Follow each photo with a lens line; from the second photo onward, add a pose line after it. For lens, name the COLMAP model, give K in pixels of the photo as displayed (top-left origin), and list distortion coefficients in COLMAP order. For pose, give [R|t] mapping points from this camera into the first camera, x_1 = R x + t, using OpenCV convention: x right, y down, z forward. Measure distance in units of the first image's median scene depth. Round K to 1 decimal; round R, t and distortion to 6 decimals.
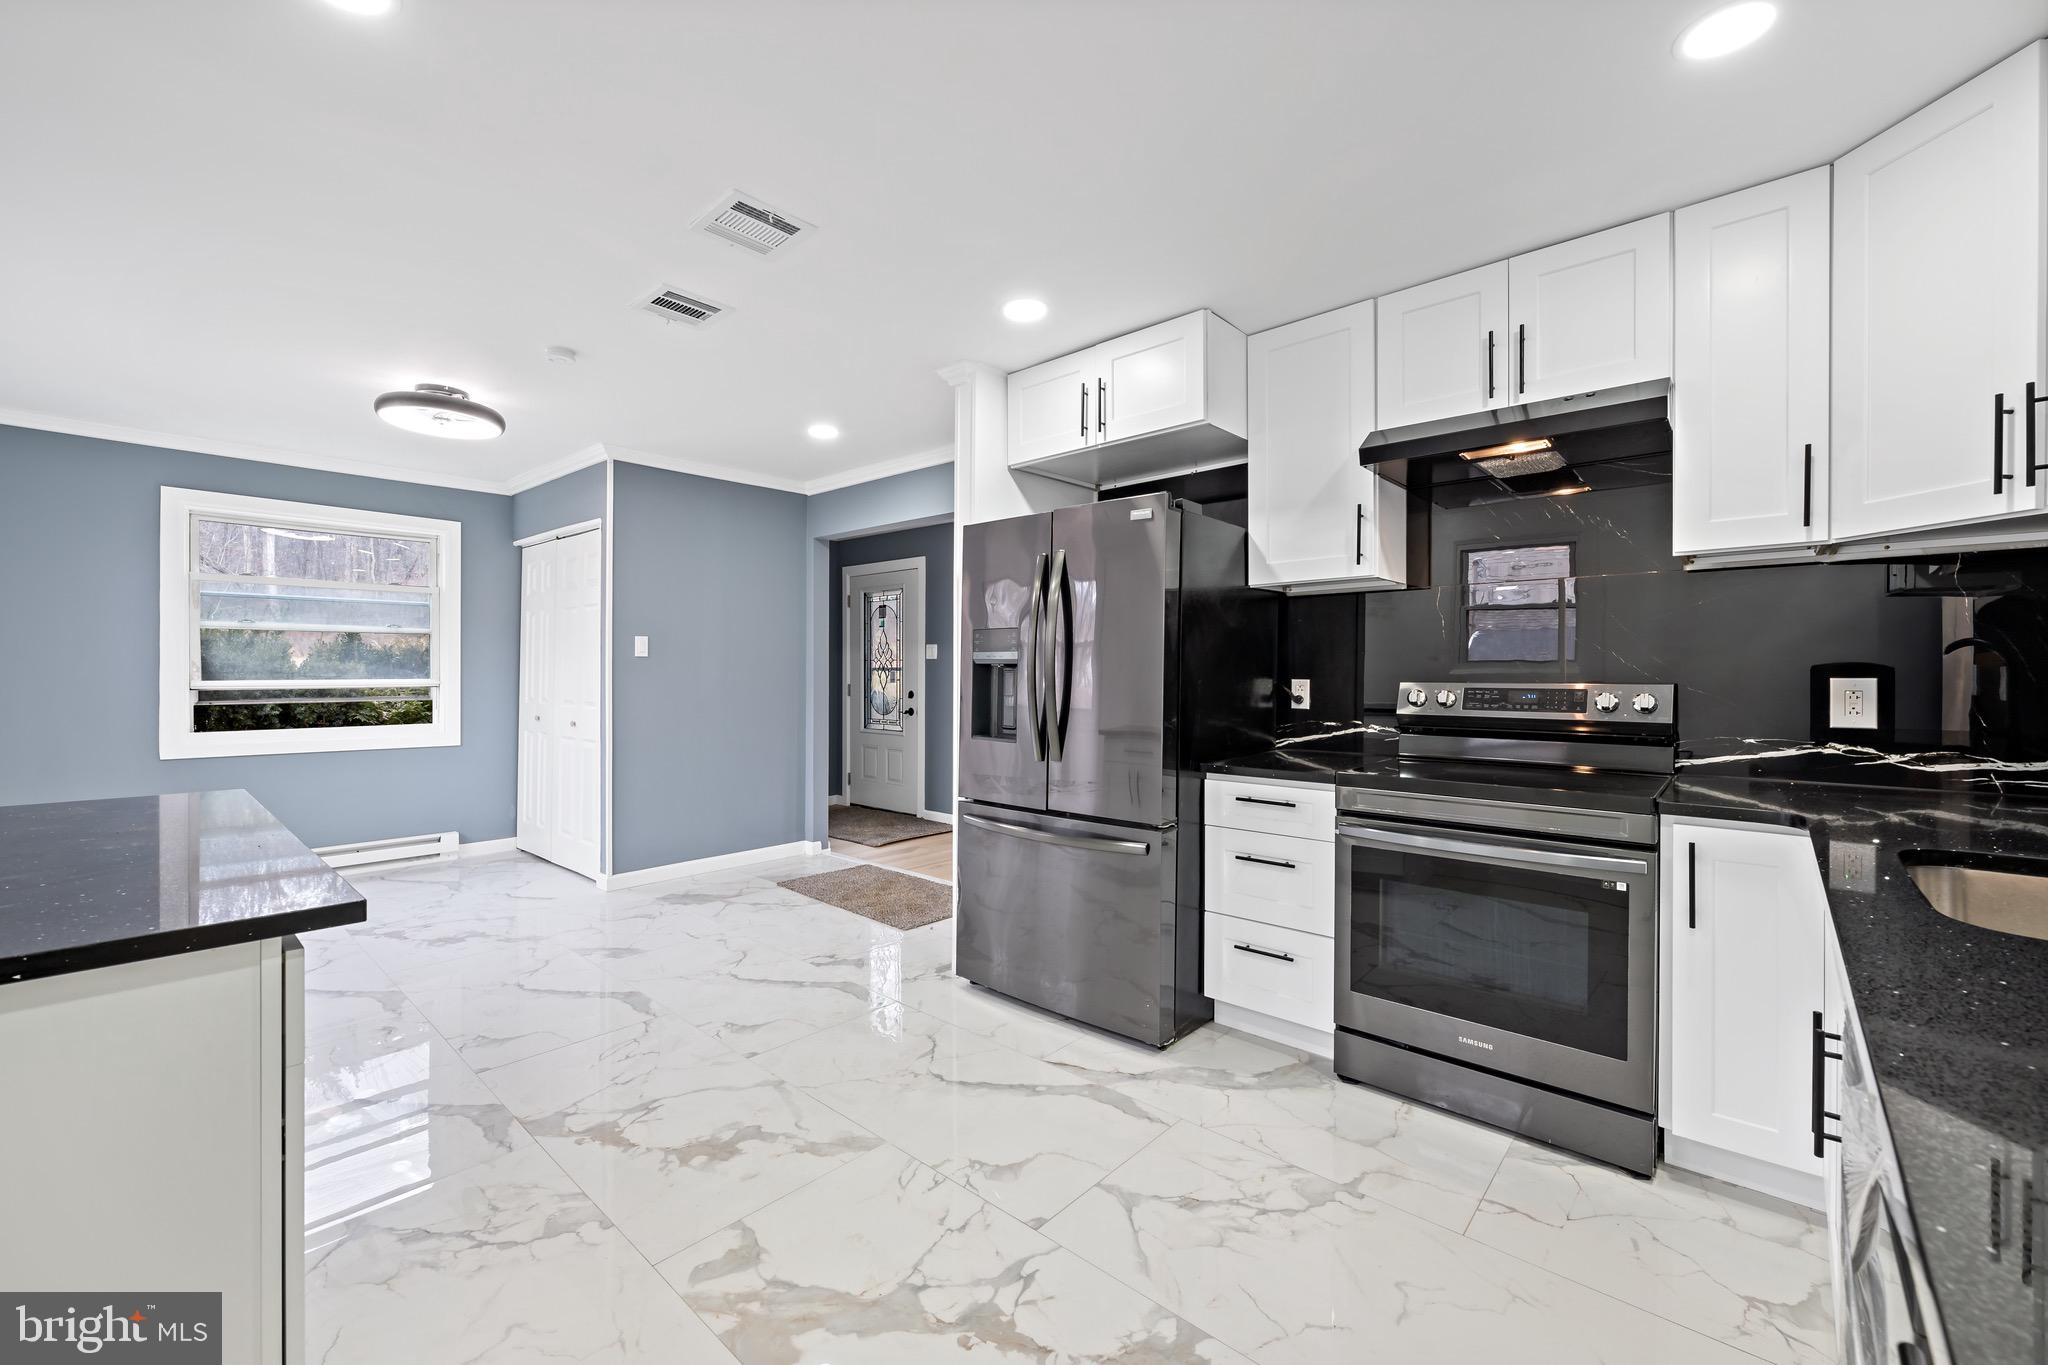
lens RADIAL K [[822.6, 0, 1024.9], [0, 822.6, 676.8], [0, 0, 1]] dist [-0.001402, 0.000419]
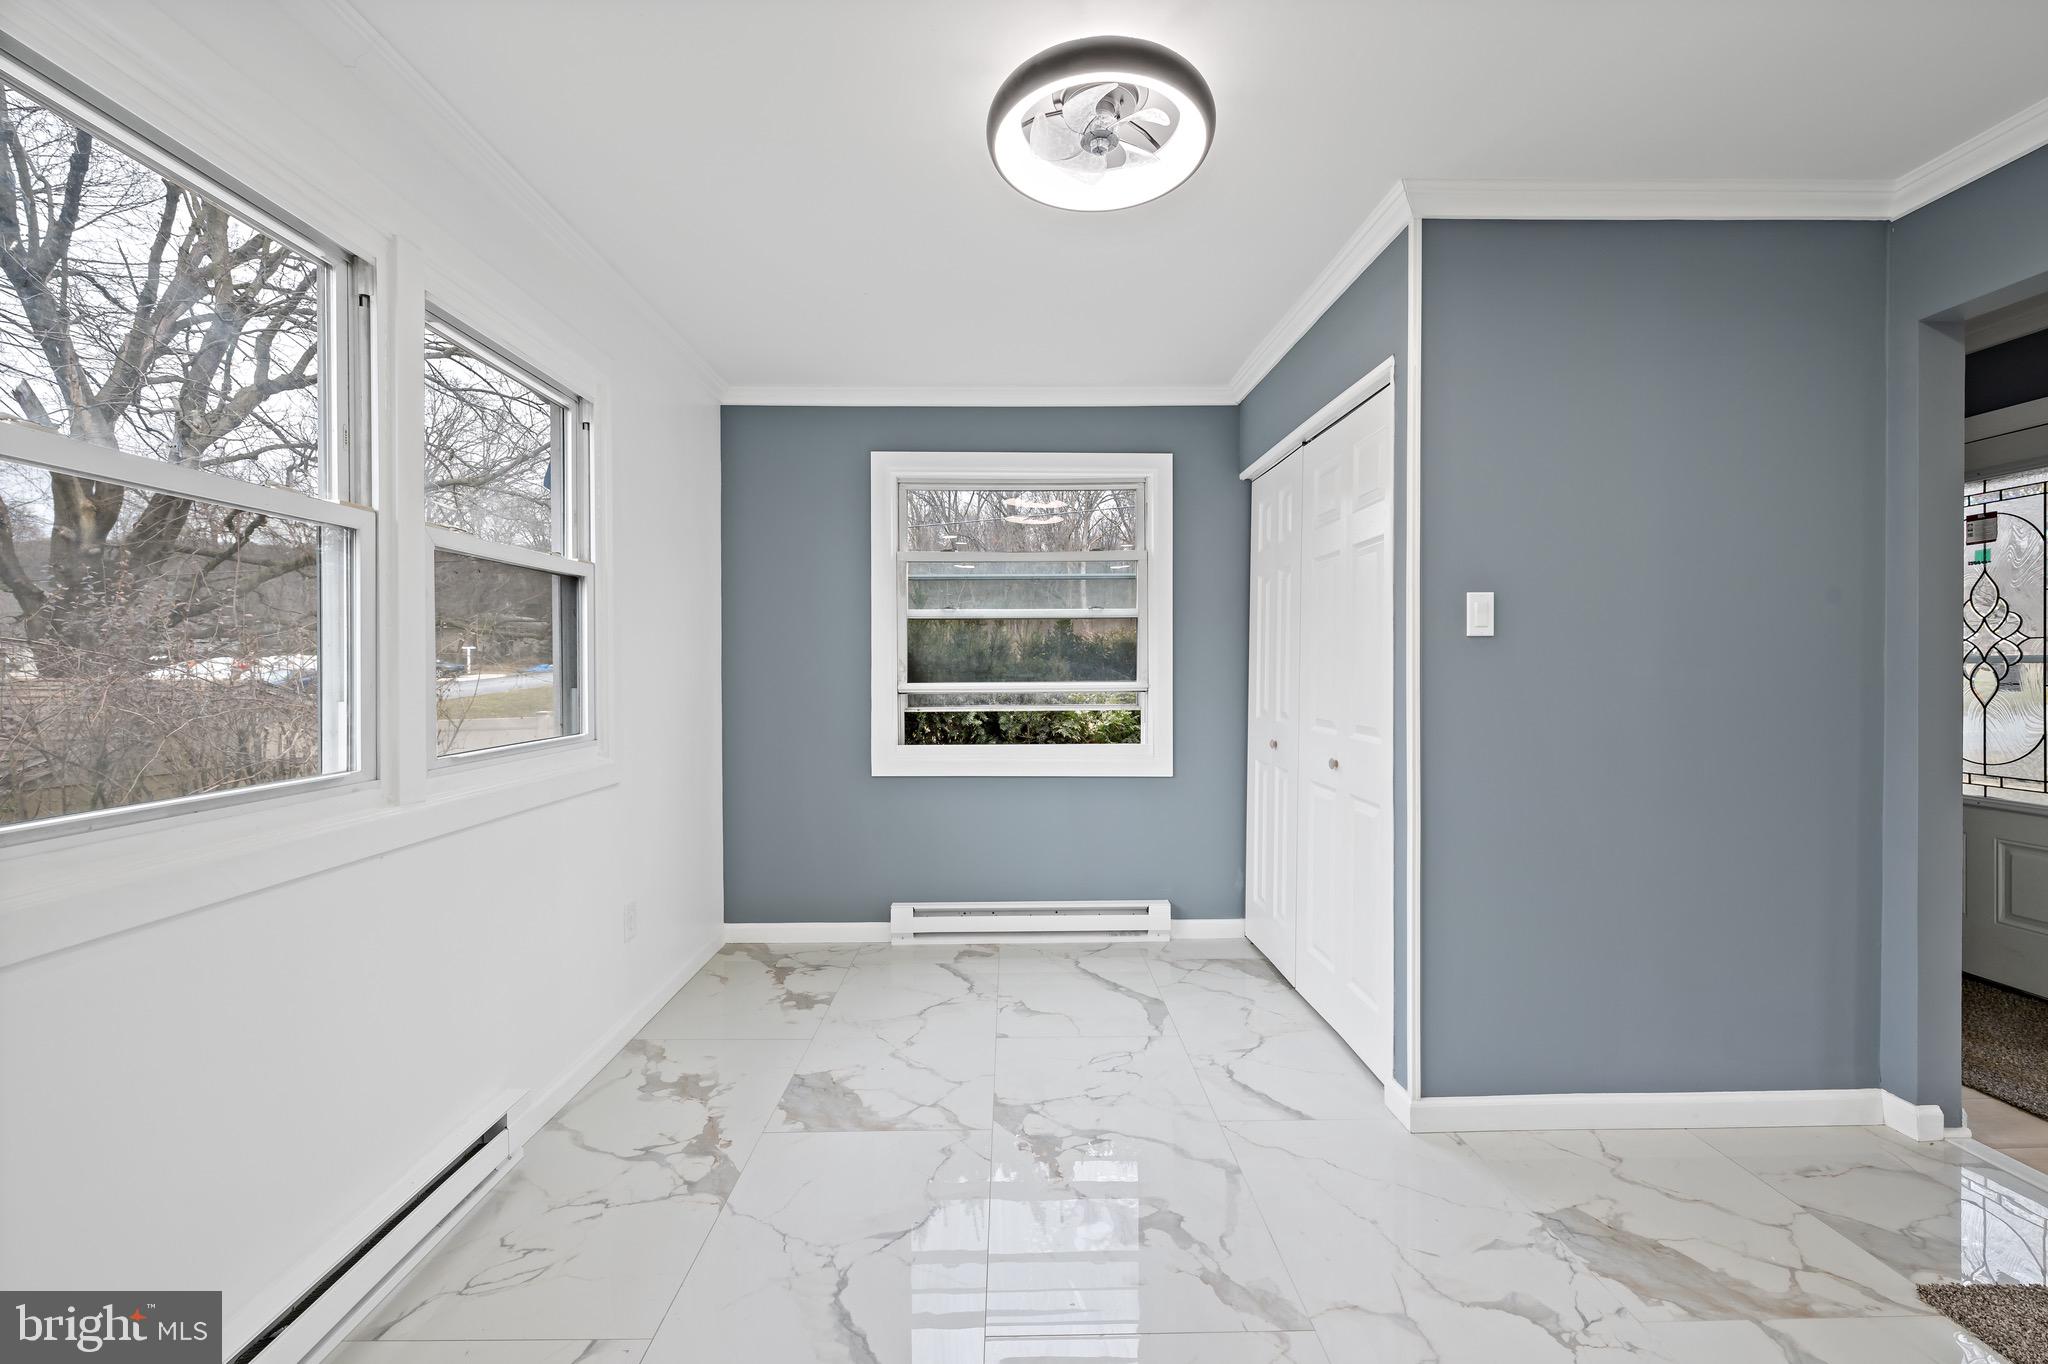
lens RADIAL K [[822.6, 0, 1023.4], [0, 822.6, 677.1], [0, 0, 1]] dist [-0.001402, 0.000419]
pose [[0.681392, 0.000512, -0.731919, -0.280980], [0.002133, 0.999994, 0.002685, -0.002654], [0.731916, -0.003390, 0.681386, 0.461181]]
